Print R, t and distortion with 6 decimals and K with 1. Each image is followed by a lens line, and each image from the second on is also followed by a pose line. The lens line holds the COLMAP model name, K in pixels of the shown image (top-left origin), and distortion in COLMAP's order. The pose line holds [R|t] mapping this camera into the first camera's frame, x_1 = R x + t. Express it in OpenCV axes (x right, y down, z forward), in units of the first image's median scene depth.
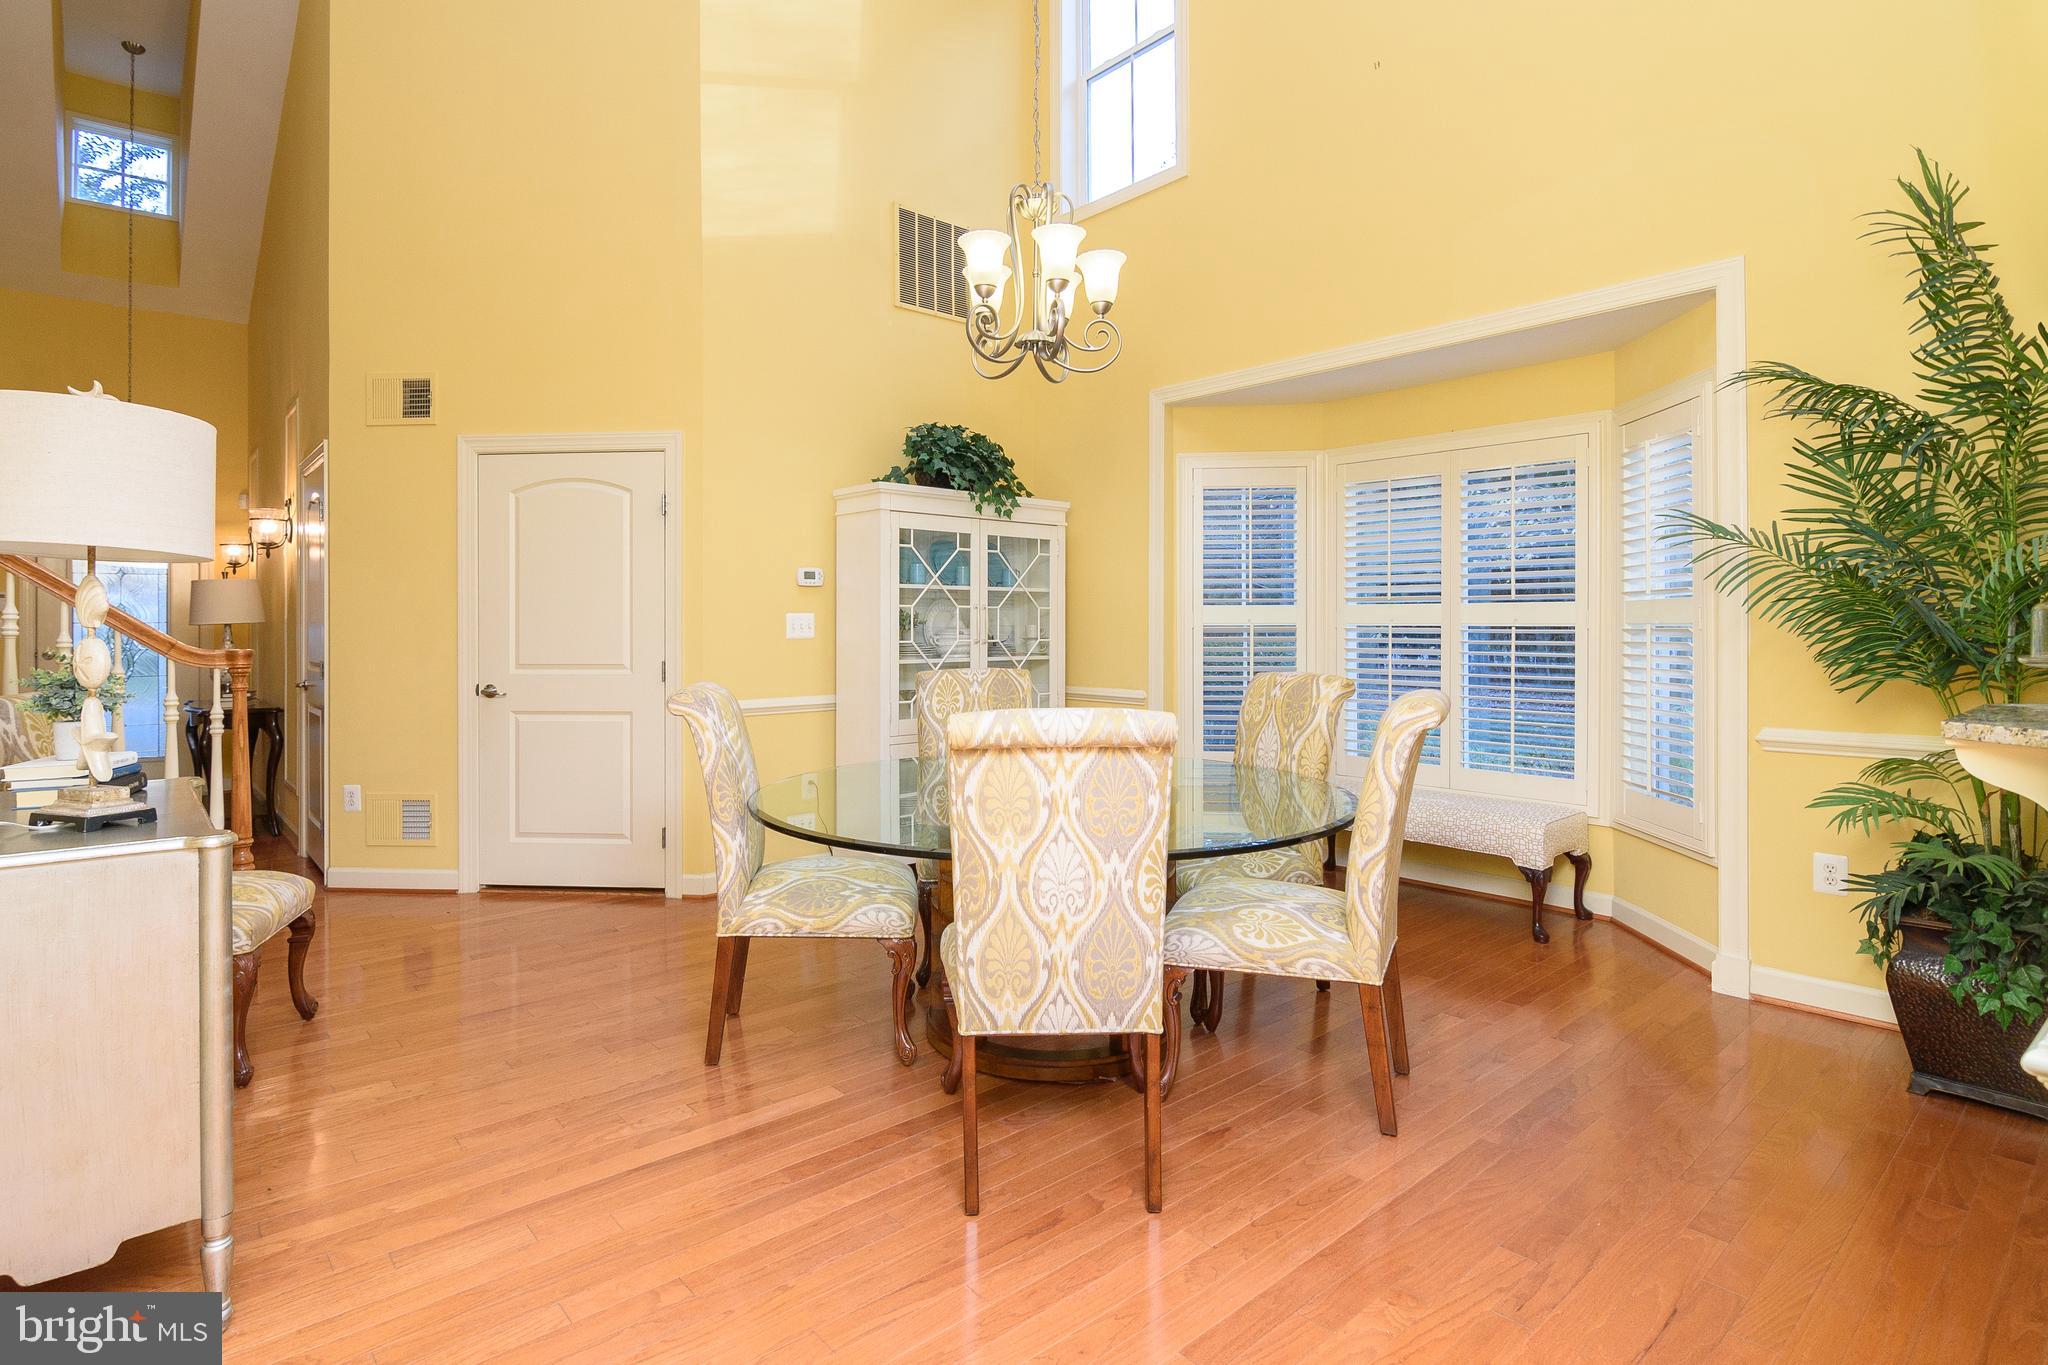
lens RADIAL K [[1045.1, 0, 990.1], [0, 1045.1, 634.6], [0, 0, 1]] dist [-0.008019, -0.000849]
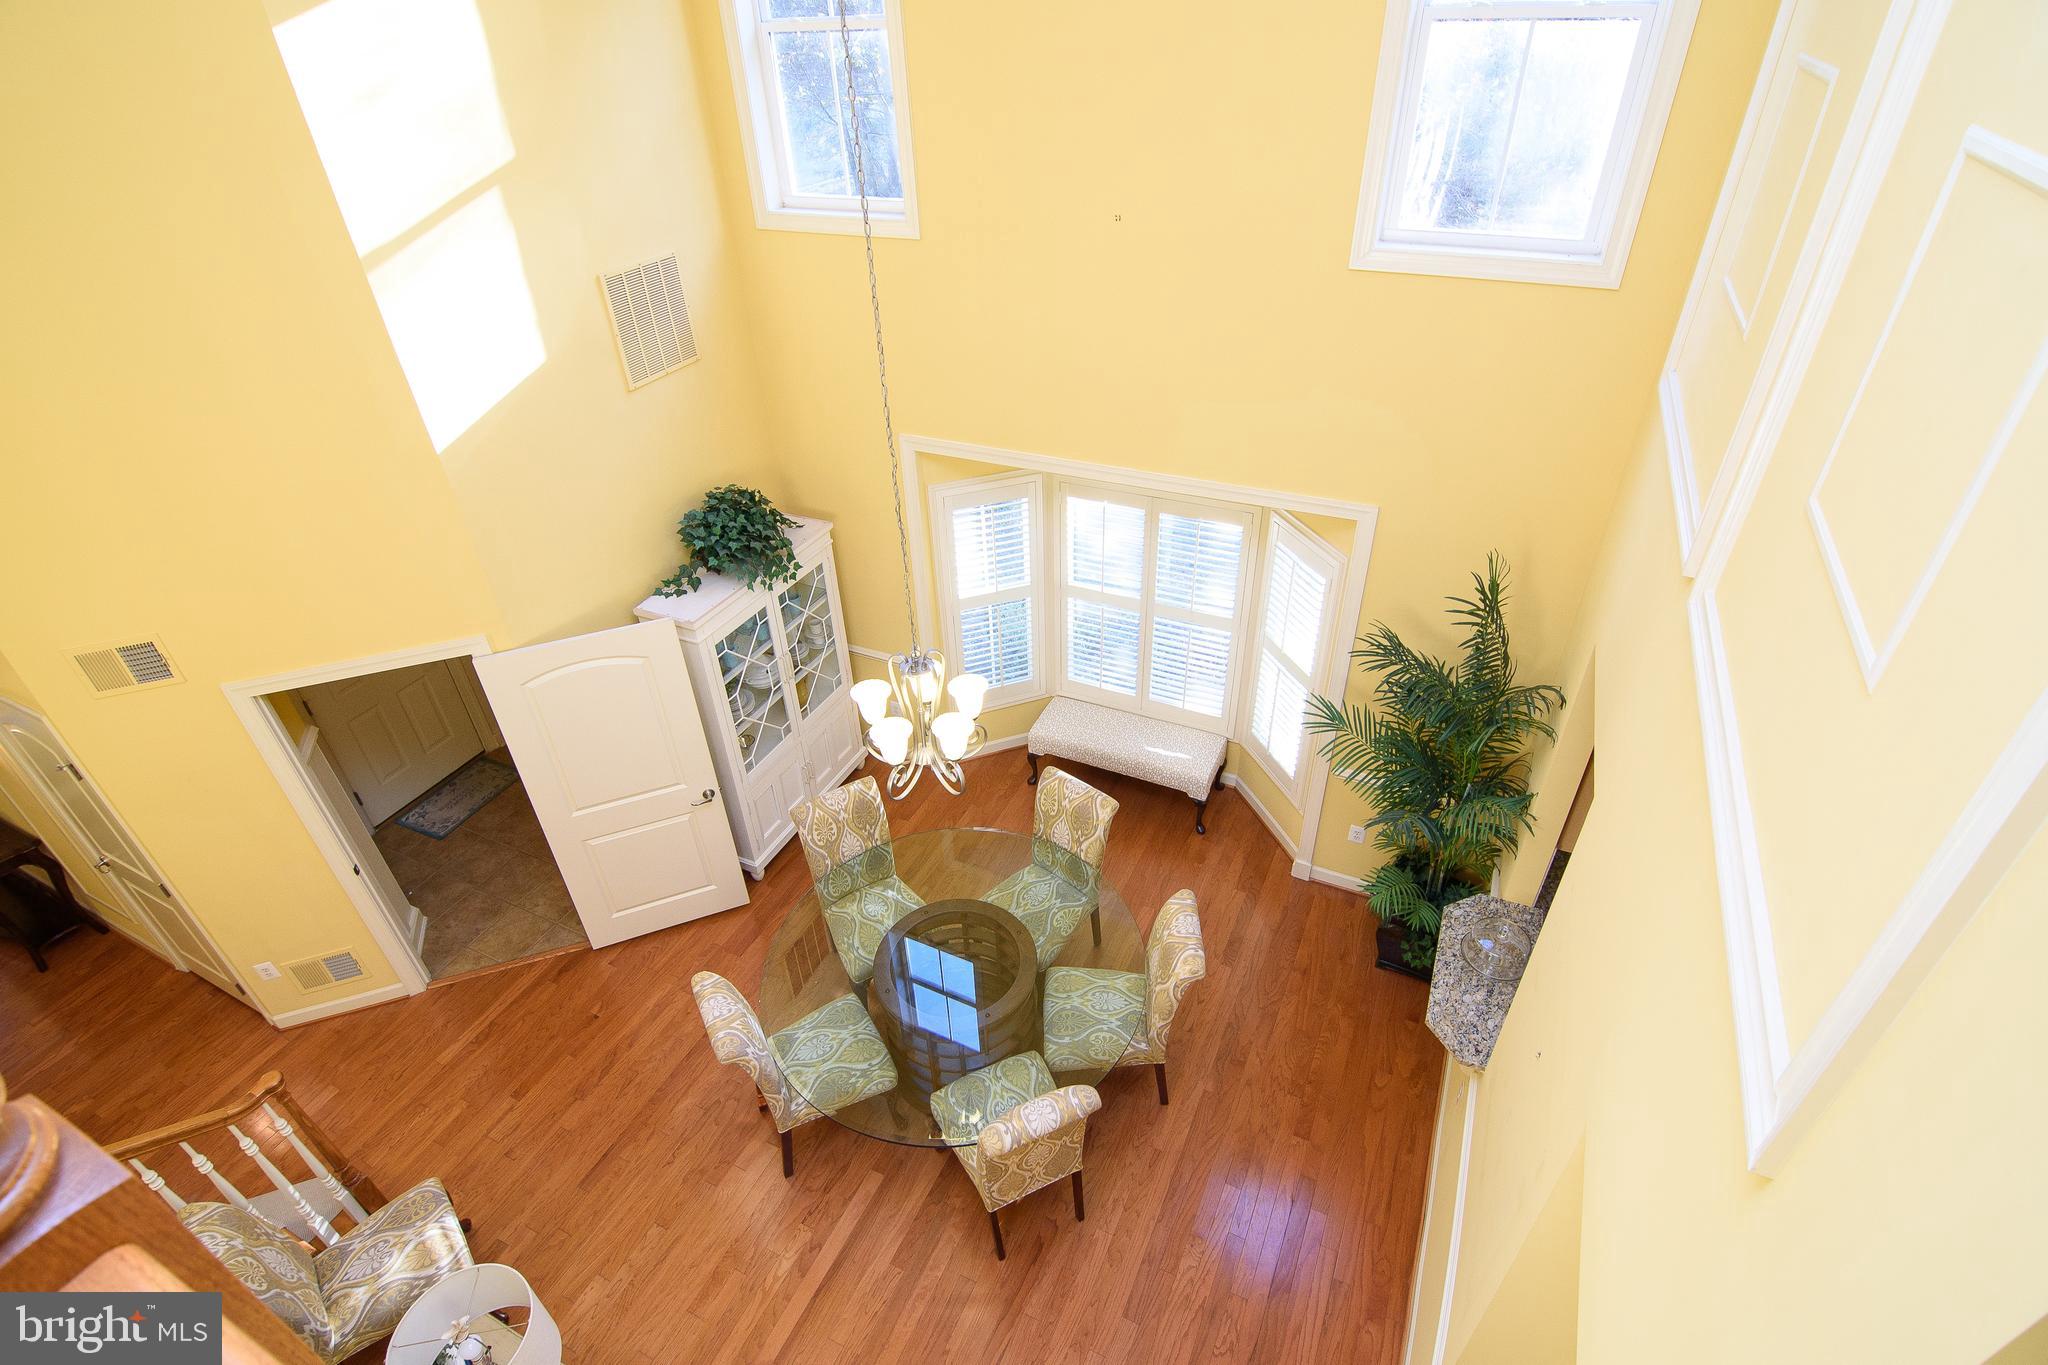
lens RADIAL K [[988.8, 0, 1014.3], [0, 988.8, 710.6], [0, 0, 1]] dist [-0.000725, -0.007590]
pose [[0.914378, -0.264962, 0.306118, -0.128883], [0.038416, 0.809475, 0.585896, -0.614992], [-0.403036, -0.523970, 0.750345, 0.041748]]
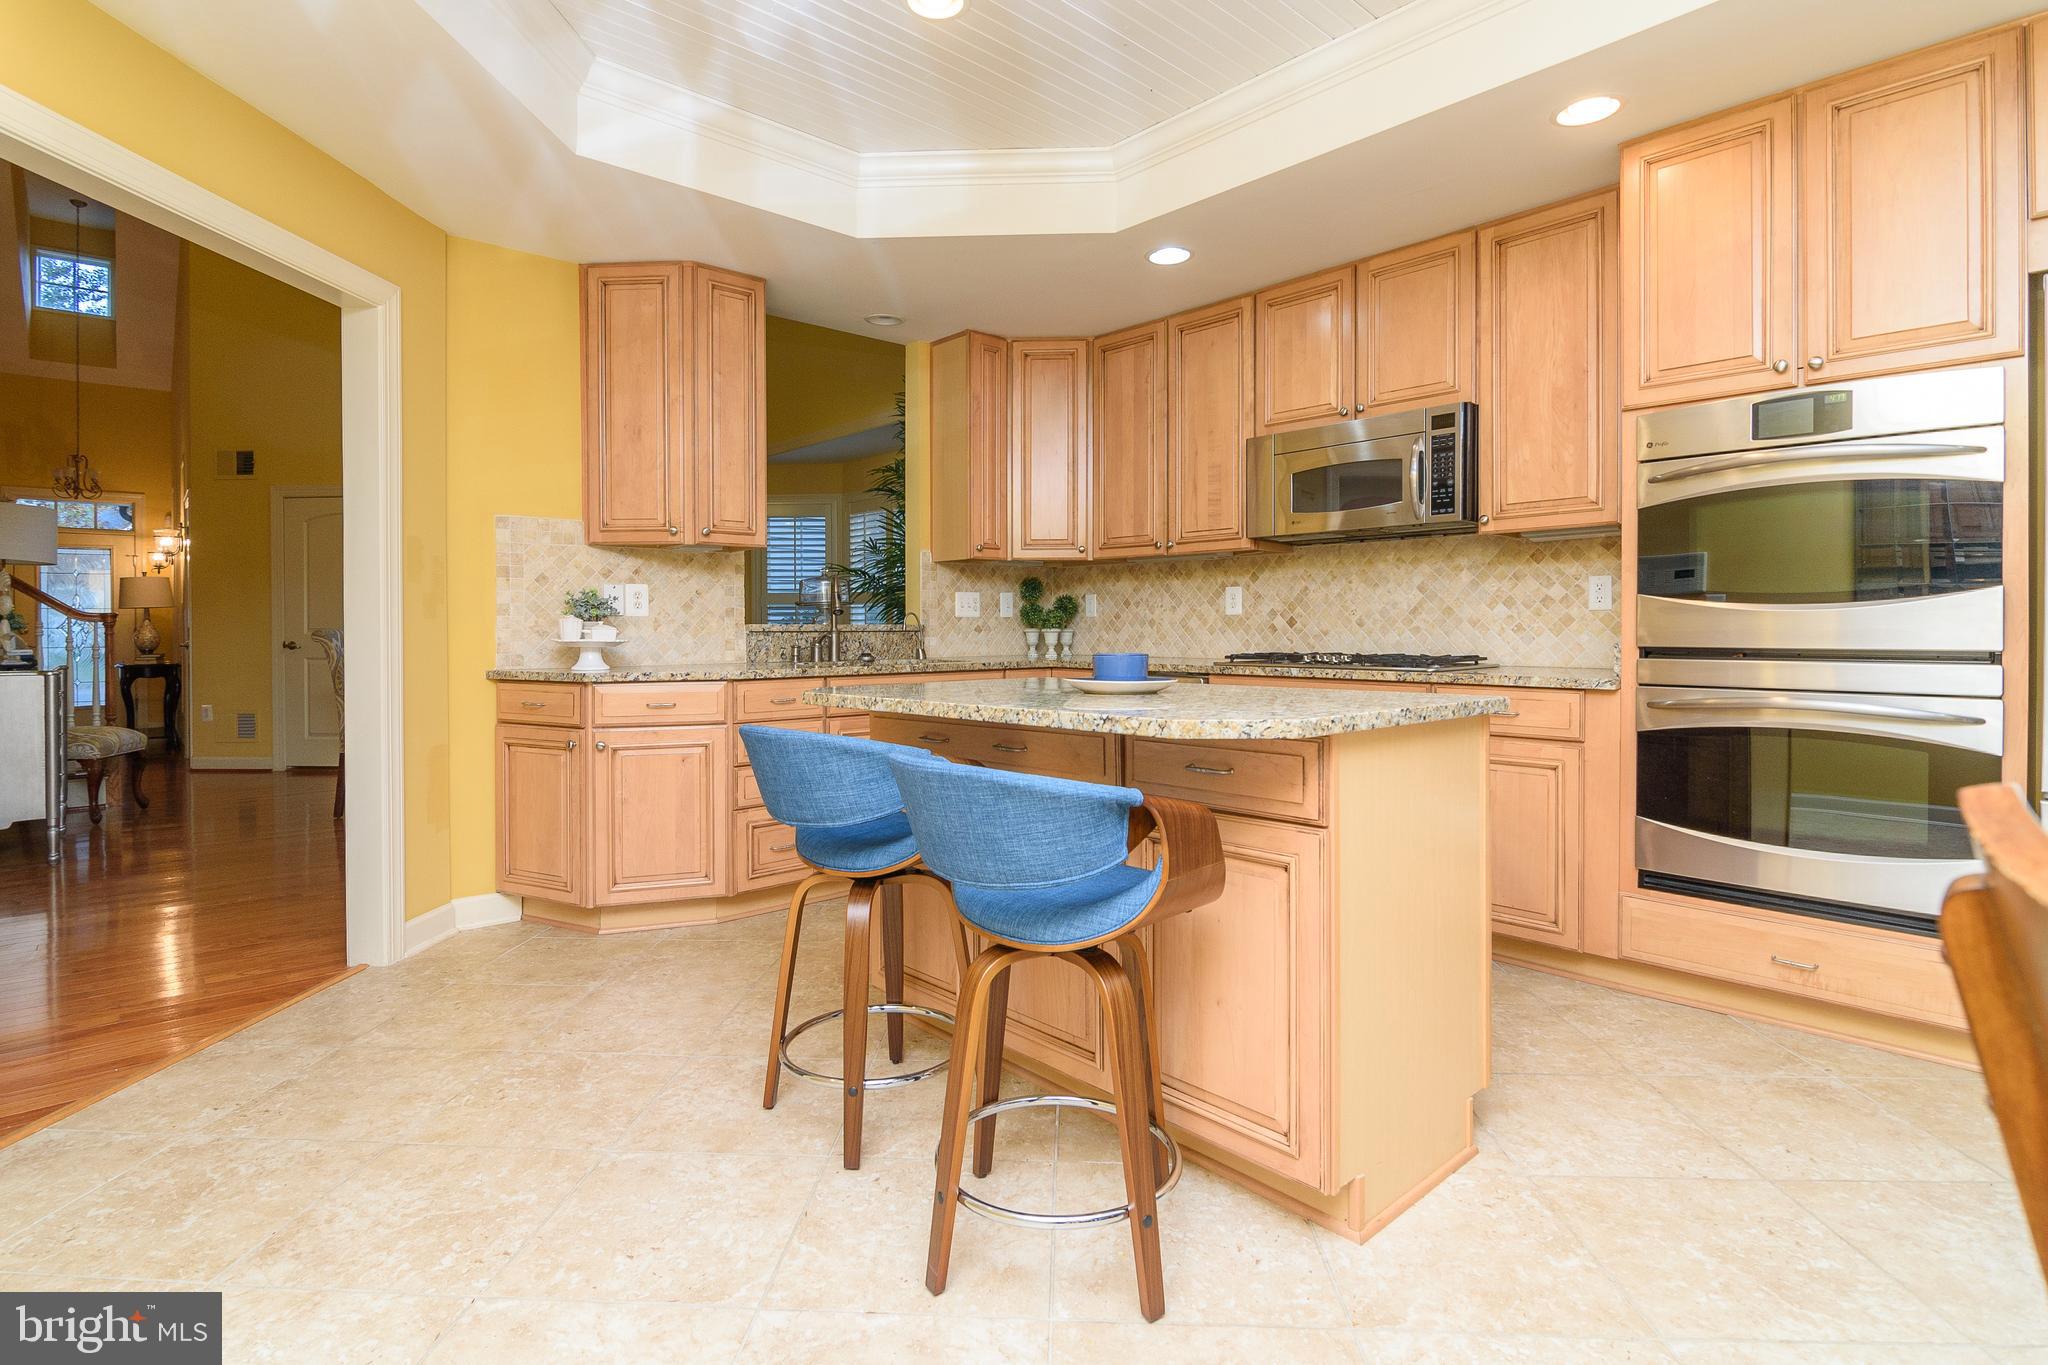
lens RADIAL K [[1026.8, 0, 1024.2], [0, 1026.8, 644.8], [0, 0, 1]] dist [-0.003686, -0.000989]
pose [[0.999715, -0.003931, 0.023540, 0.559297], [0.003701, 0.999945, 0.009769, 0.038092], [-0.023577, -0.009679, 0.999675, -0.553446]]
